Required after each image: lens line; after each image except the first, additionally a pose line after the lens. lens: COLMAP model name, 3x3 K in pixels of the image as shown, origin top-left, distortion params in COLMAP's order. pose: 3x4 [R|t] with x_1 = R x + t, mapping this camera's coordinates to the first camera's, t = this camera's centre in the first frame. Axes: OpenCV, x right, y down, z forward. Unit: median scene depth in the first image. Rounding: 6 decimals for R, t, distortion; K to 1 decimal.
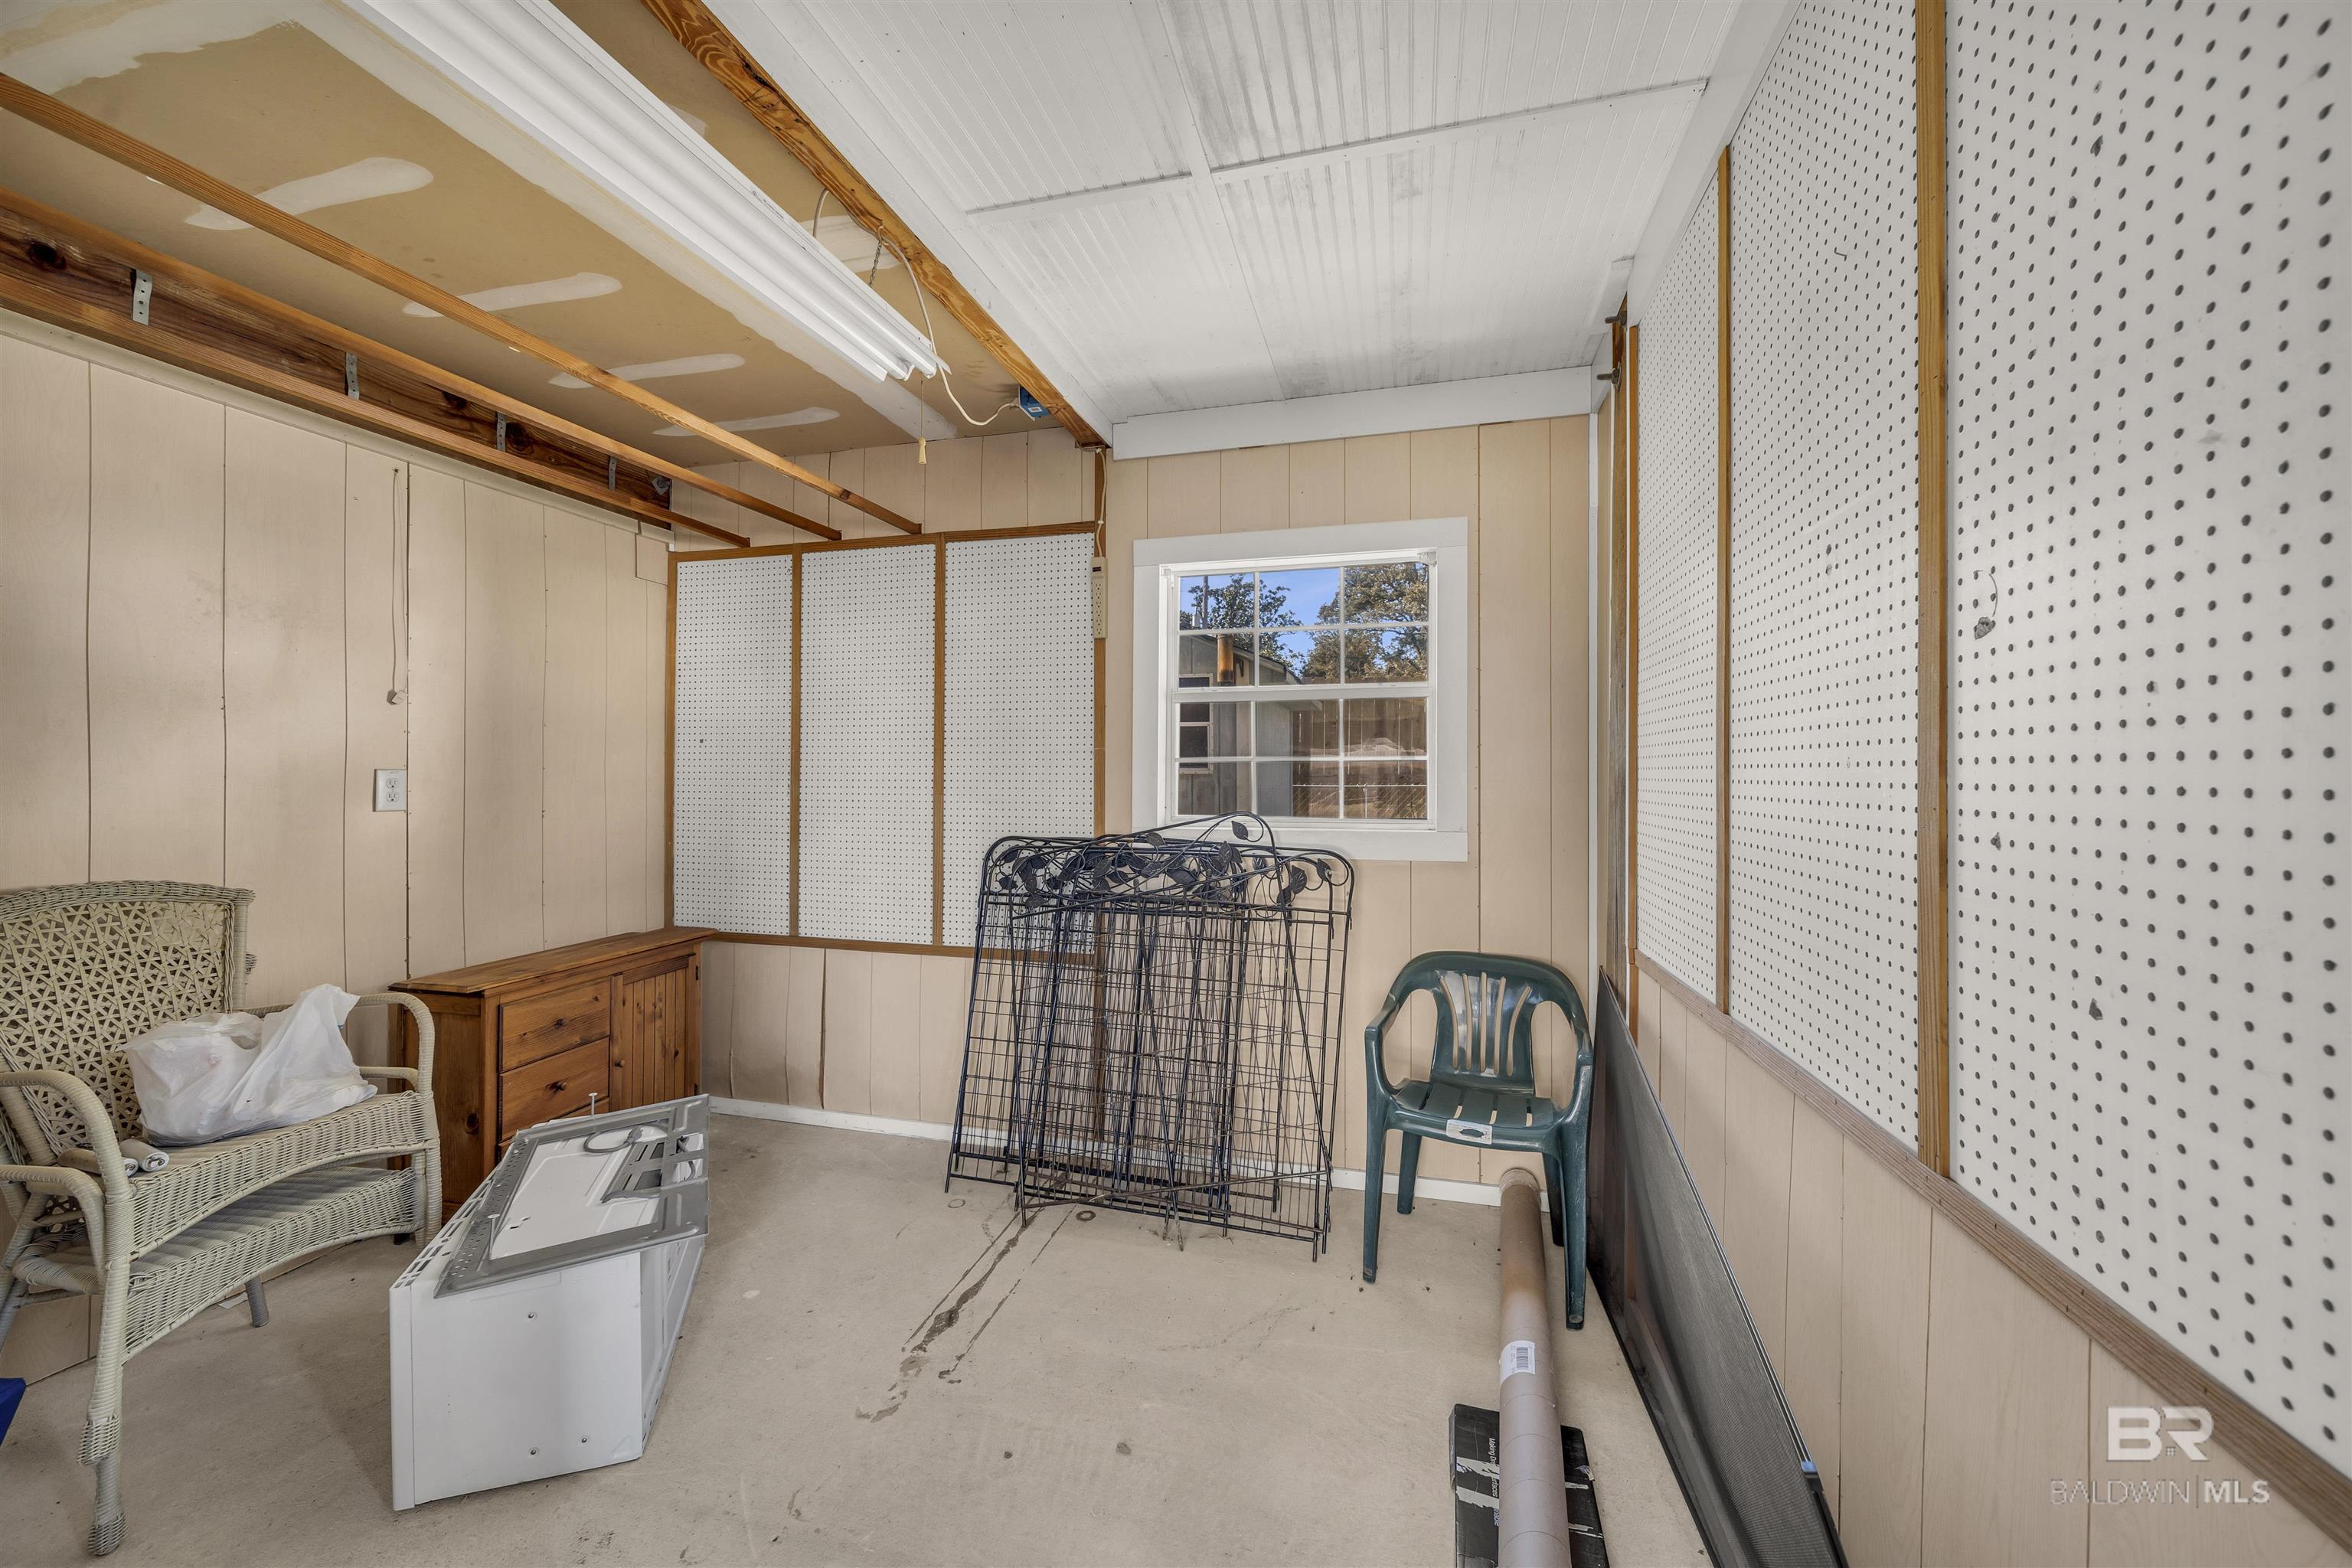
lens RADIAL K [[852.0, 0, 1176.3], [0, 852.0, 787.1], [0, 0, 1]] dist [0.002862, -0.001909]
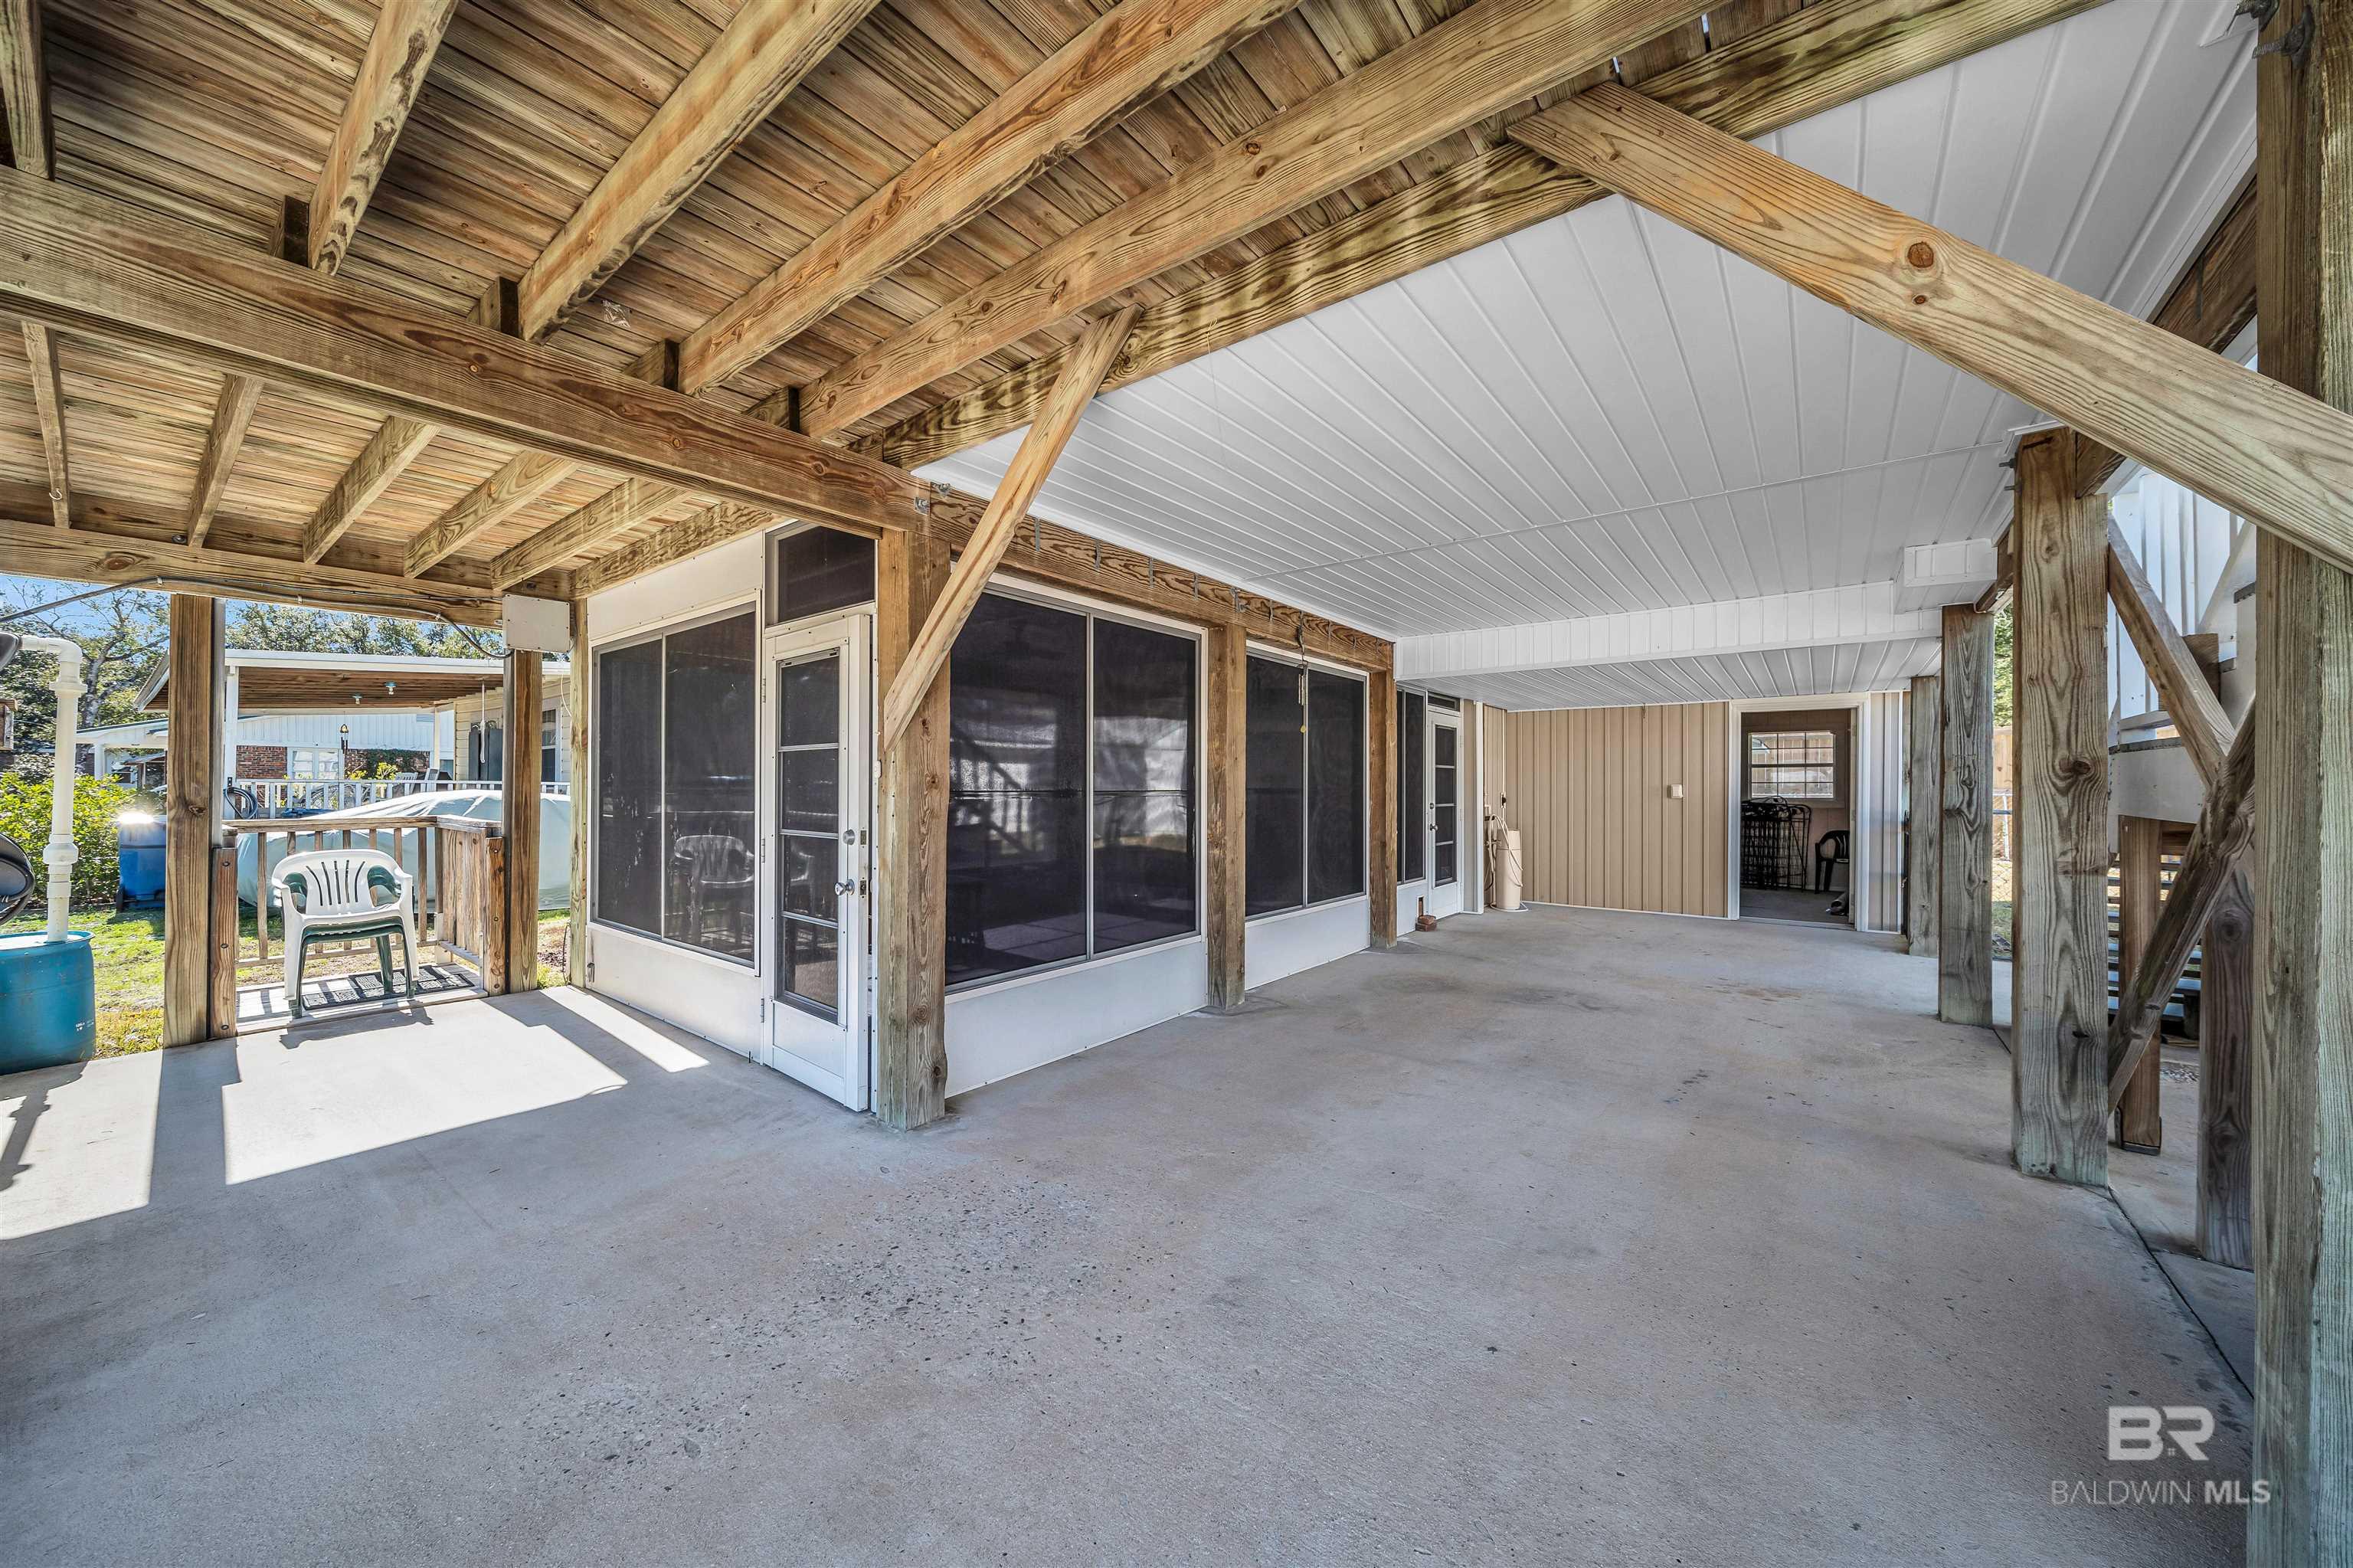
lens RADIAL K [[852.4, 0, 1176.8], [0, 852.4, 787.1], [0, 0, 1]] dist [0.002862, -0.001909]
pose [[0.918678, -0.001740, -0.395003, -0.959571], [0.000635, 0.999996, -0.002927, 0.001734], [0.395006, 0.002438, 0.918675, -3.920054]]
